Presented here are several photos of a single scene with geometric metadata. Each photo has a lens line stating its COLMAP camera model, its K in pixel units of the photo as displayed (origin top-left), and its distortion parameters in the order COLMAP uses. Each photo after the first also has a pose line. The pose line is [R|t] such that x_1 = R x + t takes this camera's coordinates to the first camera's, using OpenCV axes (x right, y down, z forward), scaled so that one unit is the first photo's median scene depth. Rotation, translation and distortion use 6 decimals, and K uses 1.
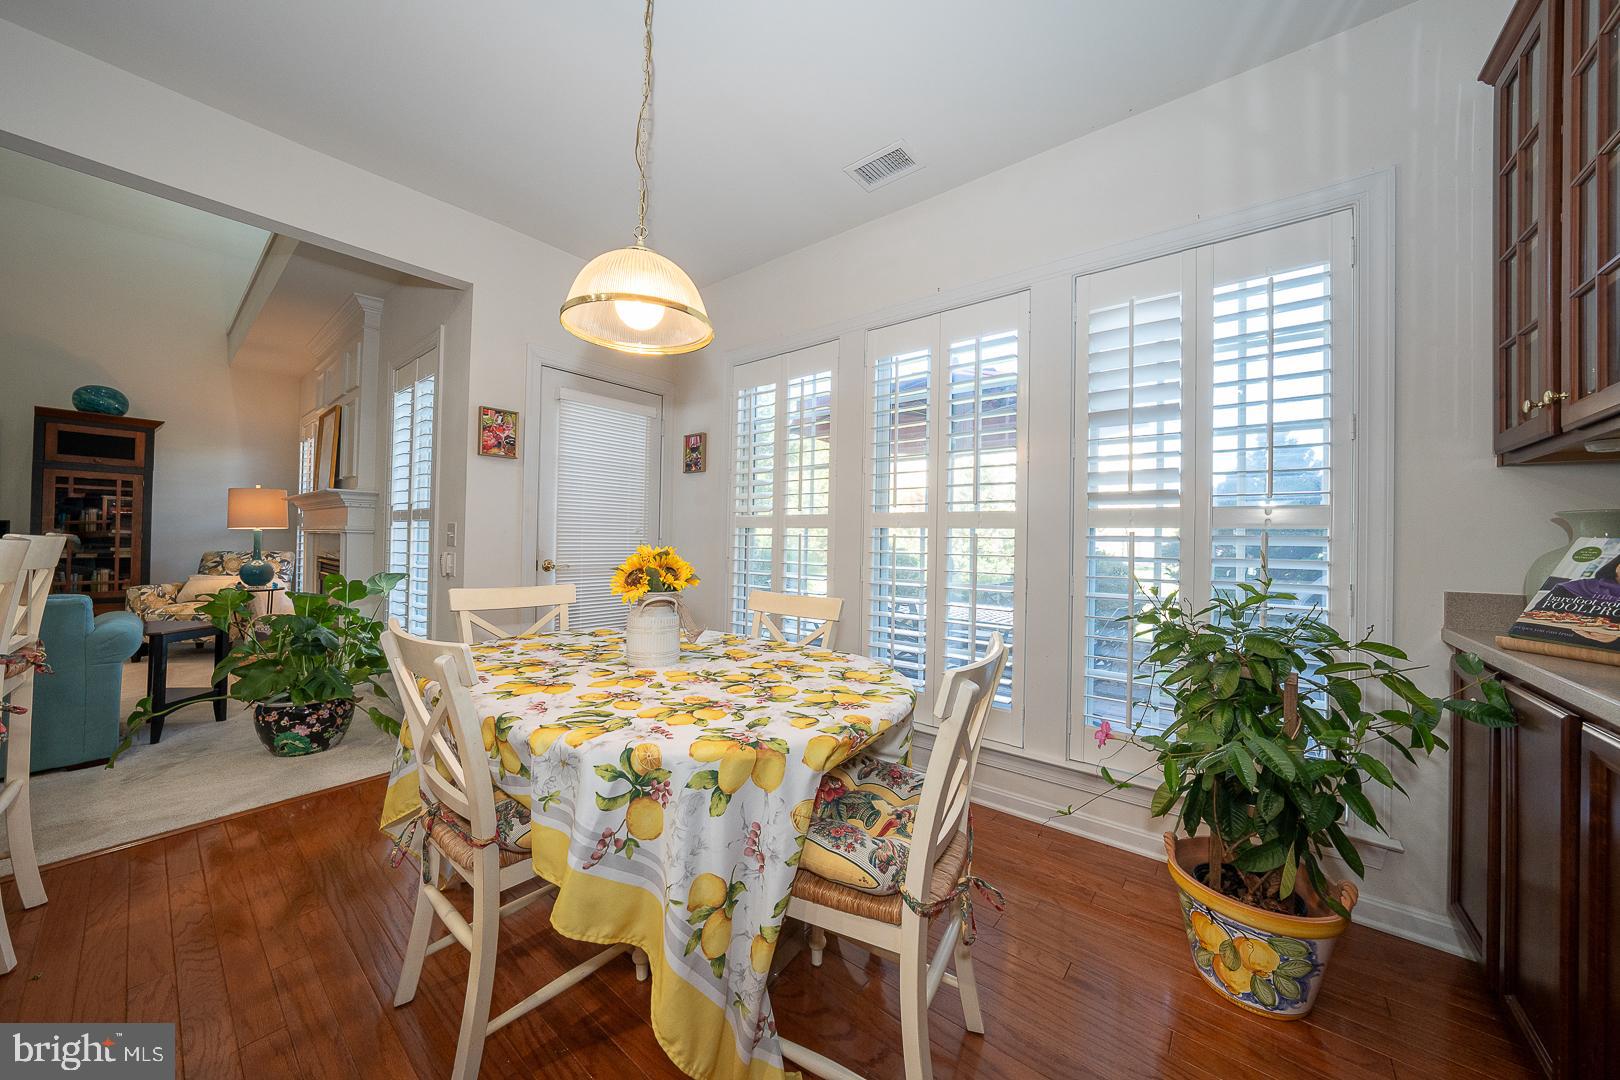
lens RADIAL K [[559.9, 0, 813.4], [0, 559.9, 536.9], [0, 0, 1]] dist [-0.031100, 0.007888]
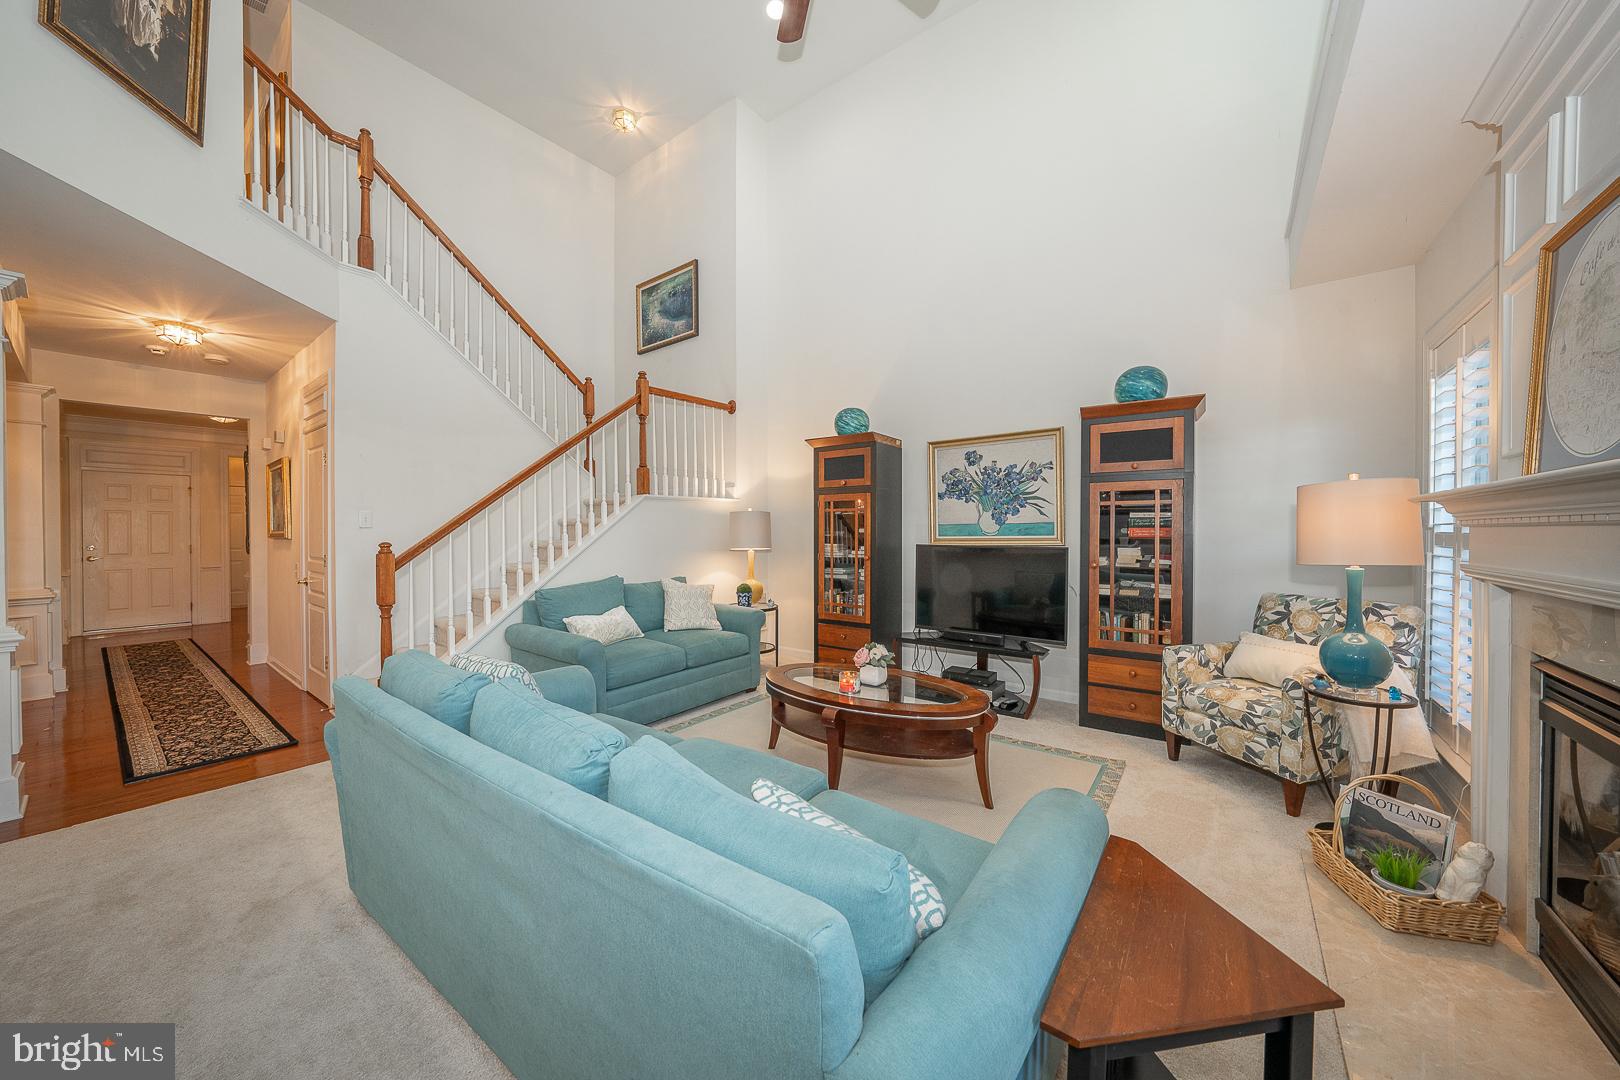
lens RADIAL K [[559.9, 0, 813.4], [0, 559.9, 536.9], [0, 0, 1]] dist [-0.031100, 0.007888]
pose [[0.037384, -0.006581, -0.999279, -0.739597], [0.007456, 0.999952, -0.006306, -0.053603], [0.999273, -0.007215, 0.037432, 0.676345]]
